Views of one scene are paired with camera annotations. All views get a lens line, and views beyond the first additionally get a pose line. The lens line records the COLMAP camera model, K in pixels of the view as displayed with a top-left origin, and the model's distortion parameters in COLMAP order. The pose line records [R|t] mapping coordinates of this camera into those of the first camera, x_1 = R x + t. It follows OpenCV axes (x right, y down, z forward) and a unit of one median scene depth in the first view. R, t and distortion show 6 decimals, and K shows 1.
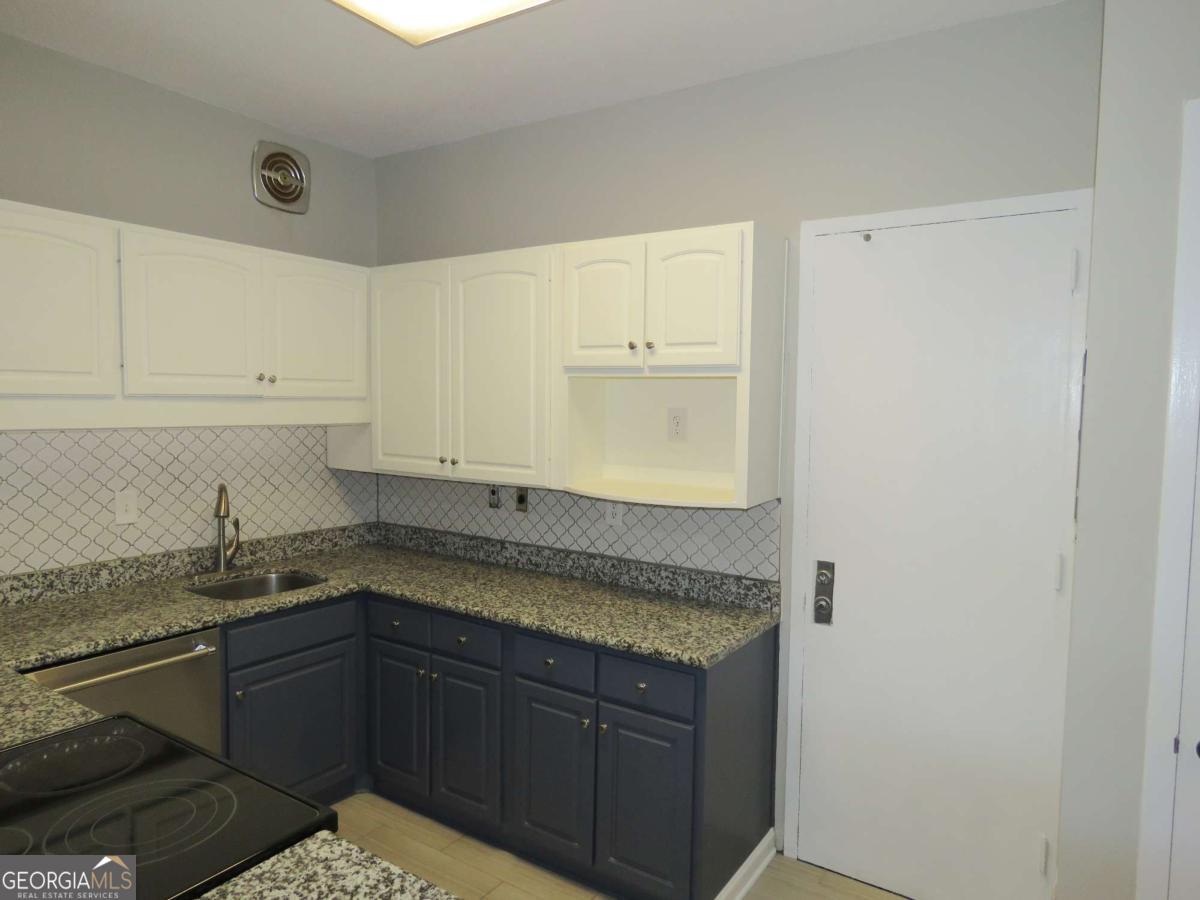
lens RADIAL K [[765.0, 0, 595.1], [0, 765.0, 450.0], [0, 0, 1]] dist [-0.004558, -0.001199]
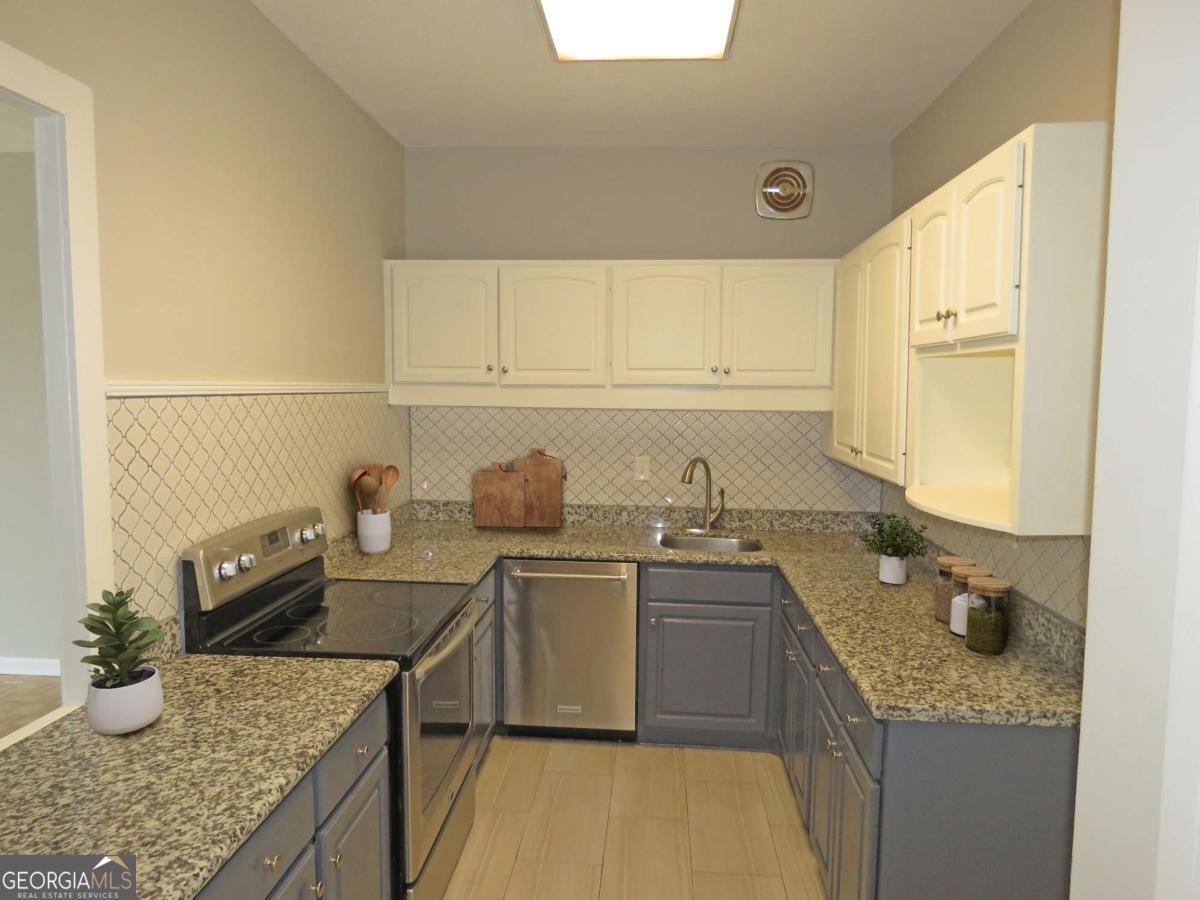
lens RADIAL K [[765.0, 0, 595.1], [0, 765.0, 450.0], [0, 0, 1]] dist [-0.004558, -0.001199]
pose [[0.485886, 0.062393, -0.871792, 0.522400], [-0.057530, 0.997569, 0.039330, -0.006159], [0.872127, 0.031045, 0.488294, 0.261991]]
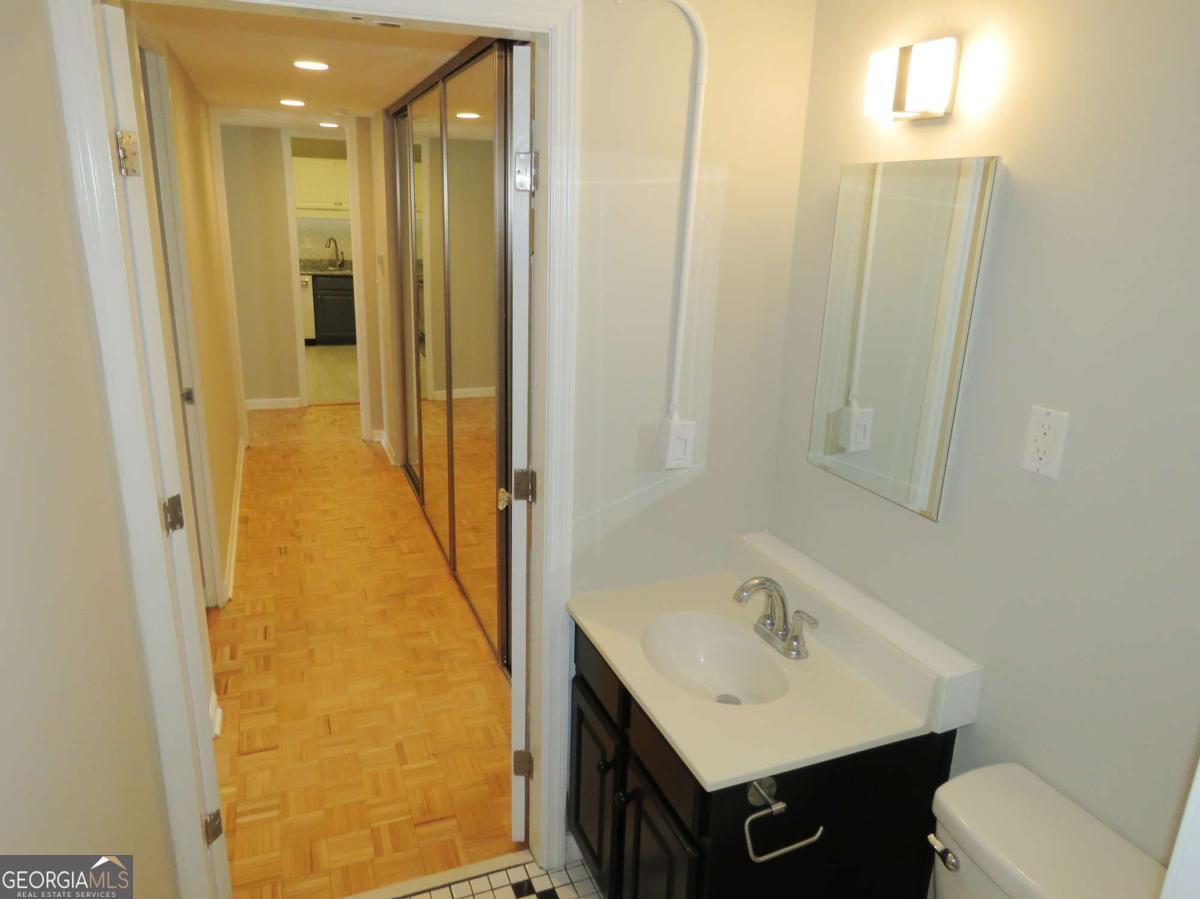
lens RADIAL K [[765.0, 0, 595.1], [0, 765.0, 449.5], [0, 0, 1]] dist [-0.004558, -0.001199]
pose [[0.827778, 0.179898, -0.531432, 2.335410], [-0.063784, 0.971234, 0.229426, 0.102852], [0.557418, -0.156016, 0.815441, -1.149033]]
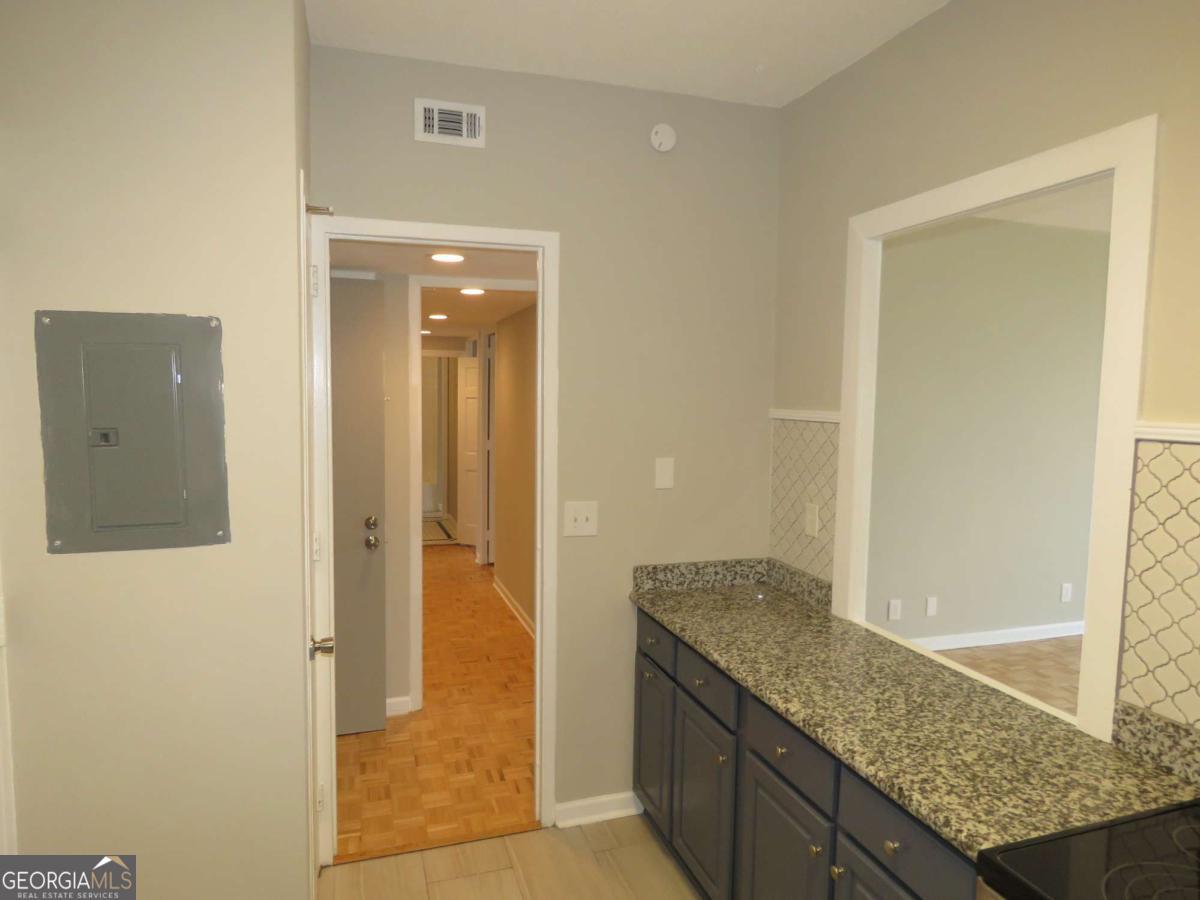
lens RADIAL K [[765.0, 0, 595.1], [0, 765.0, 450.0], [0, 0, 1]] dist [-0.004558, -0.001199]
pose [[-0.782283, -0.072562, 0.618683, -0.239339], [0.017146, 0.990308, 0.137828, -0.079844], [-0.622688, 0.118429, -0.773456, 0.916952]]
